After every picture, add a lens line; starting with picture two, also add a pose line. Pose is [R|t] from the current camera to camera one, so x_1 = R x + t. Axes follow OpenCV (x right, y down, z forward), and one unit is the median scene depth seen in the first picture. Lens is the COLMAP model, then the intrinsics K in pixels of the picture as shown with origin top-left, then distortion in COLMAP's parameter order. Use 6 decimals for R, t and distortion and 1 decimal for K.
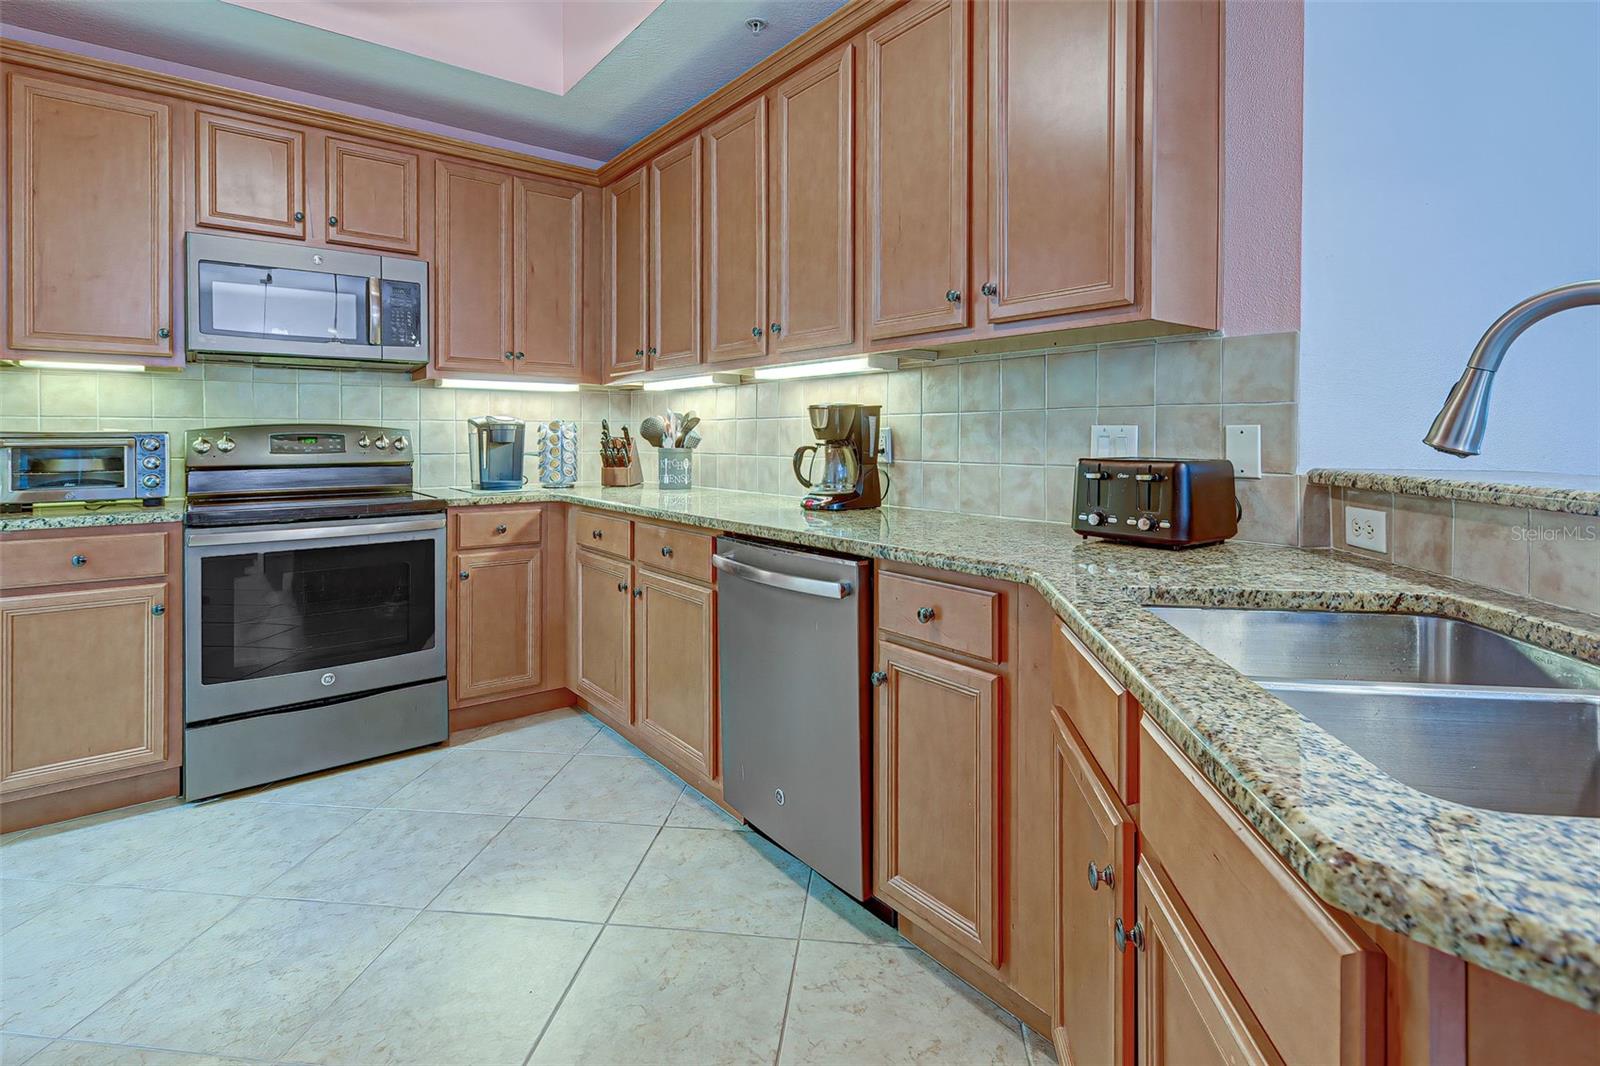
lens RADIAL K [[779.9, 0, 756.5], [0, 779.9, 443.1], [0, 0, 1]] dist [0.013304, -0.003268]
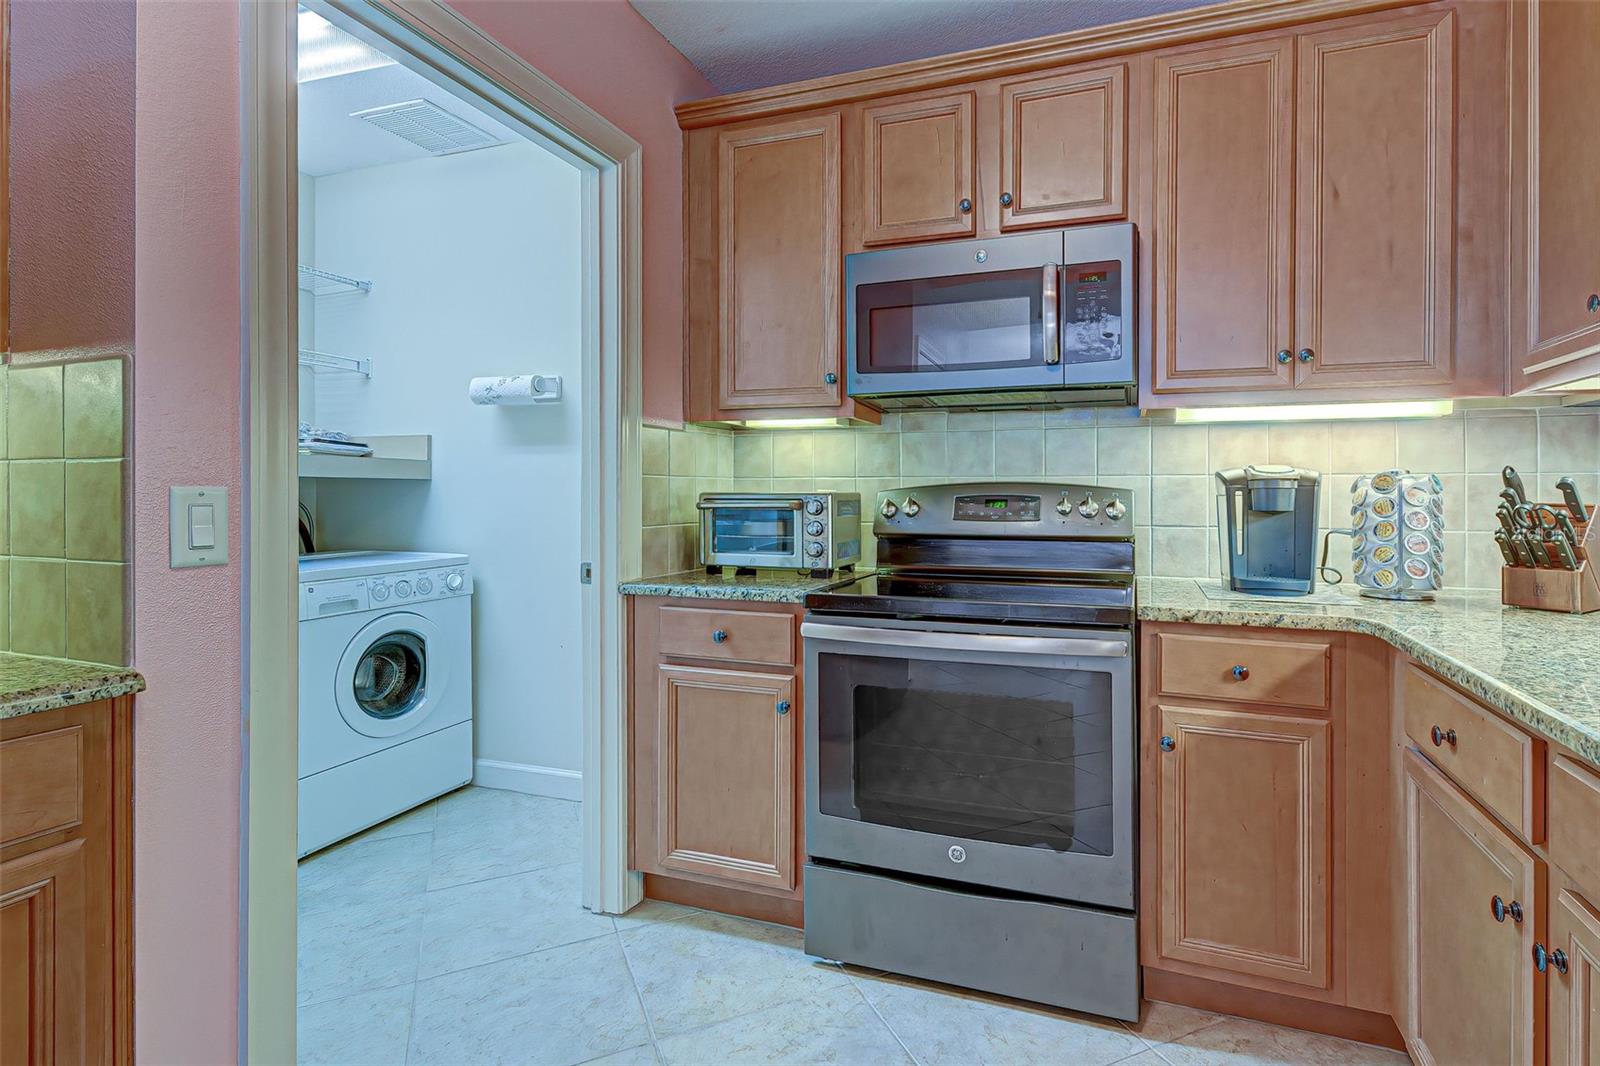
lens RADIAL K [[779.9, 0, 839.4], [0, 779.9, 488.9], [0, 0, 1]] dist [0.013304, -0.003268]
pose [[0.565136, -0.004004, -0.824988, -0.035155], [-0.010498, 0.999872, -0.012044, -0.007393], [0.824931, 0.015468, 0.565022, 0.454541]]
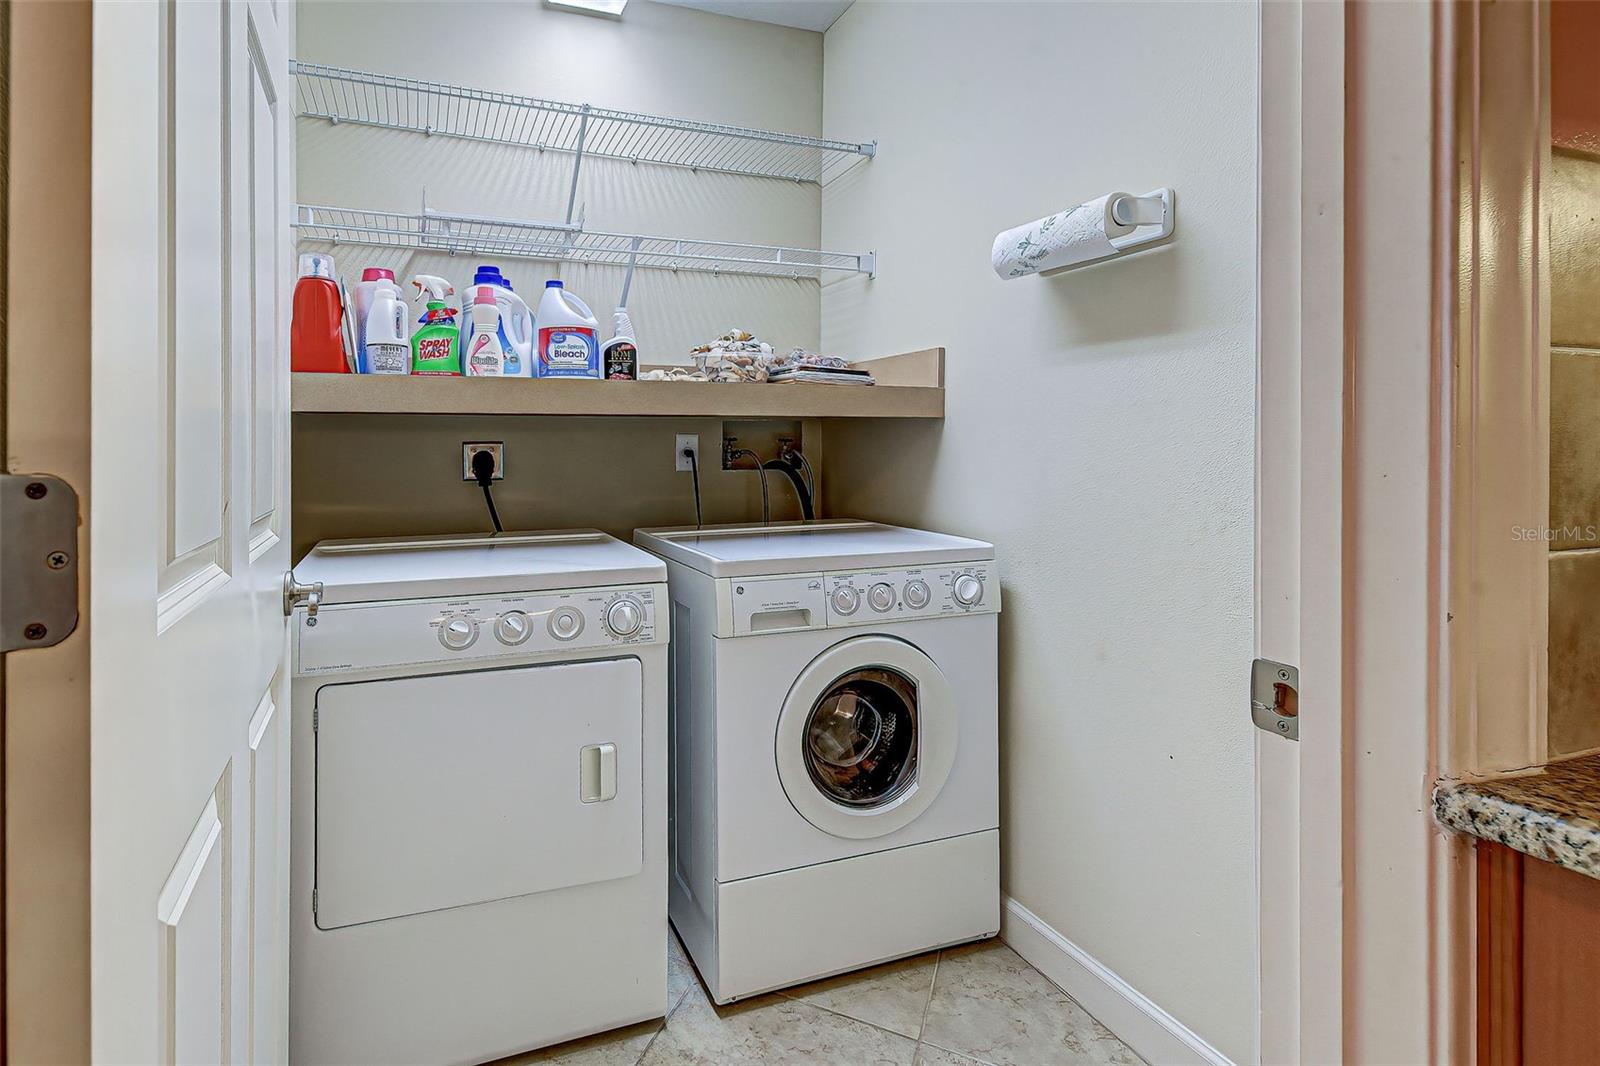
lens RADIAL K [[779.9, 0, 701.3], [0, 779.9, 460.7], [0, 0, 1]] dist [0.013304, -0.003268]
pose [[-0.268760, 0.019642, -0.963007, -0.512727], [-0.008836, 0.999700, 0.022856, -0.003528], [0.963167, 0.014652, -0.268506, 0.575696]]
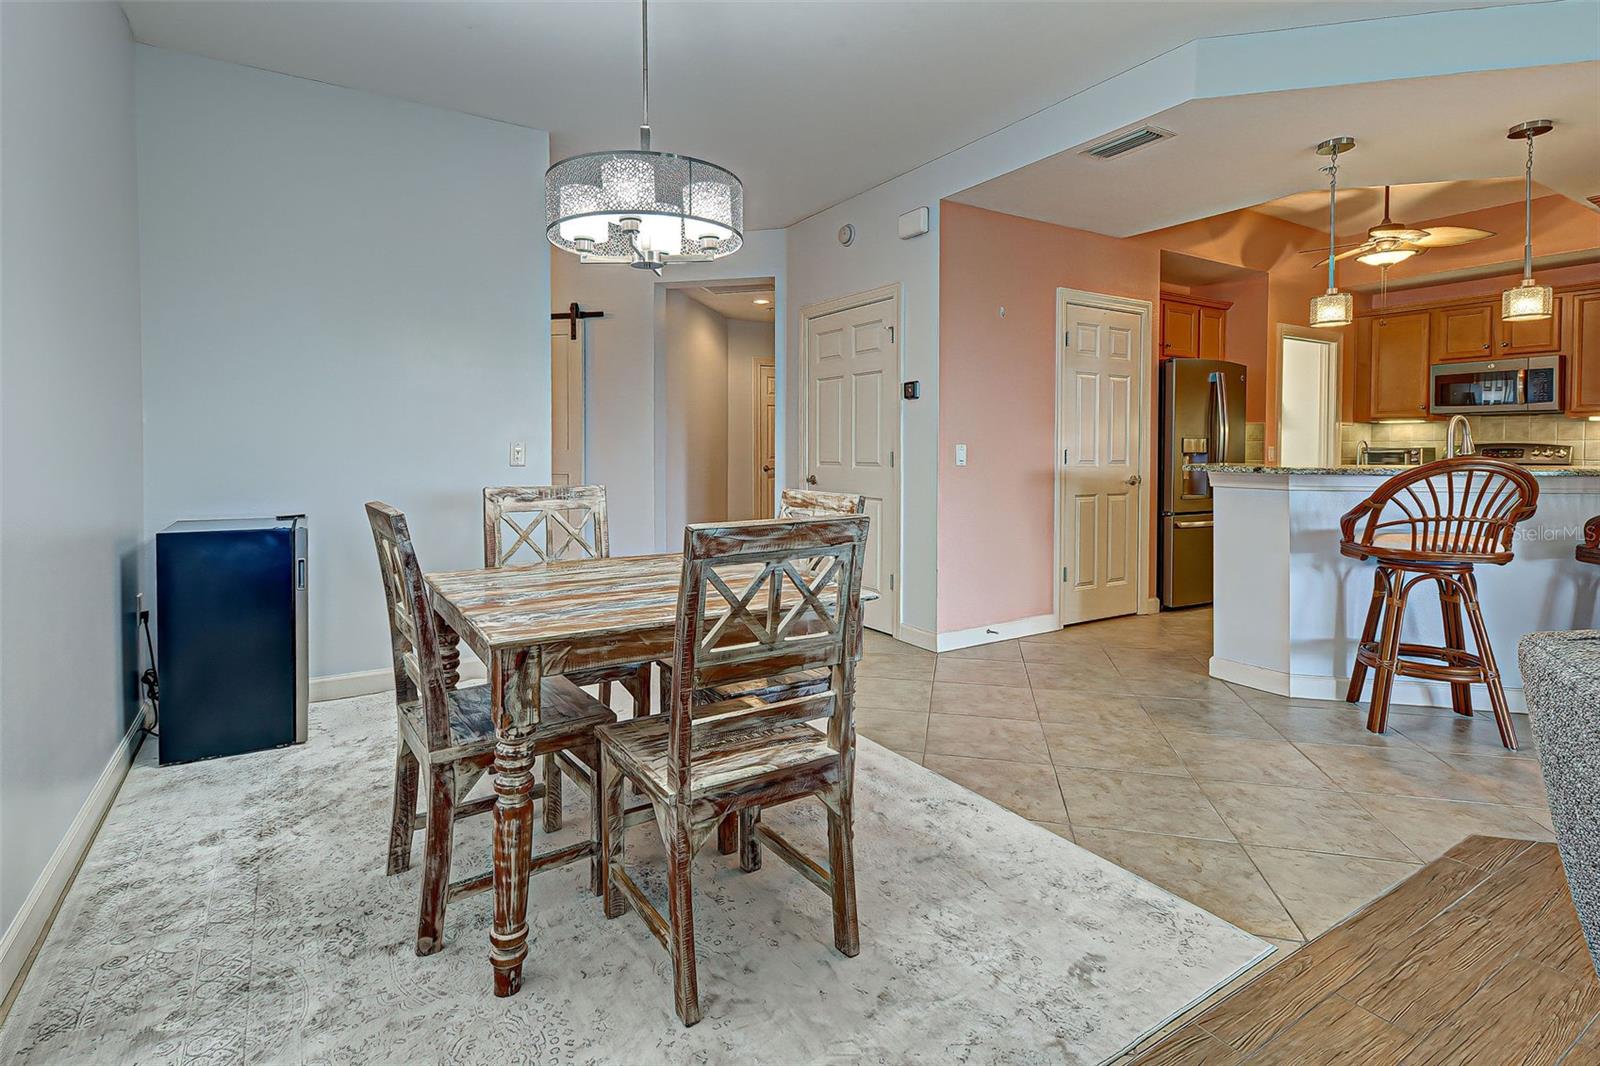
lens RADIAL K [[779.9, 0, 790.8], [0, 779.9, 467.0], [0, 0, 1]] dist [0.013304, -0.003268]
pose [[-0.066482, 0.020769, -0.997571, 1.608124], [-0.011563, 0.999700, 0.021584, 0.014234], [0.997721, 0.012970, -0.066222, -0.714151]]
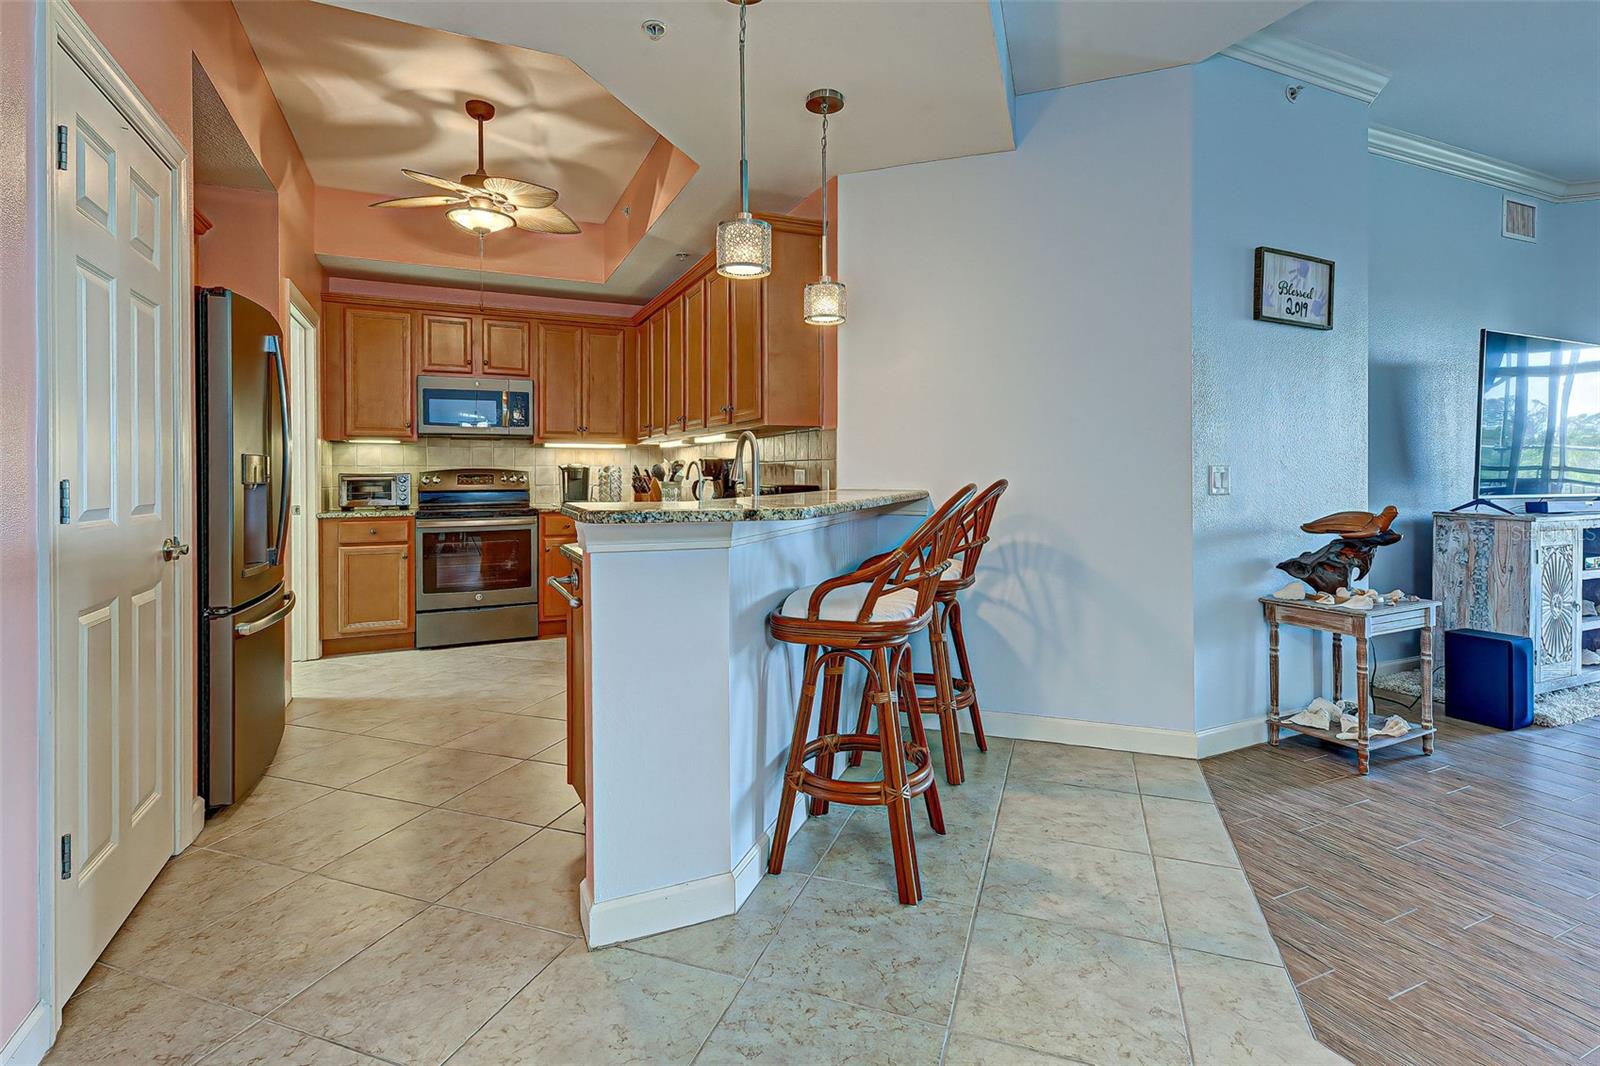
lens RADIAL K [[779.9, 0, 767.4], [0, 779.9, 476.6], [0, 0, 1]] dist [0.013304, -0.003268]
pose [[0.974313, -0.001569, -0.225194, 0.537287], [0.000637, 0.999991, -0.004209, 0.002577], [0.225199, 0.003957, 0.974305, -0.674942]]
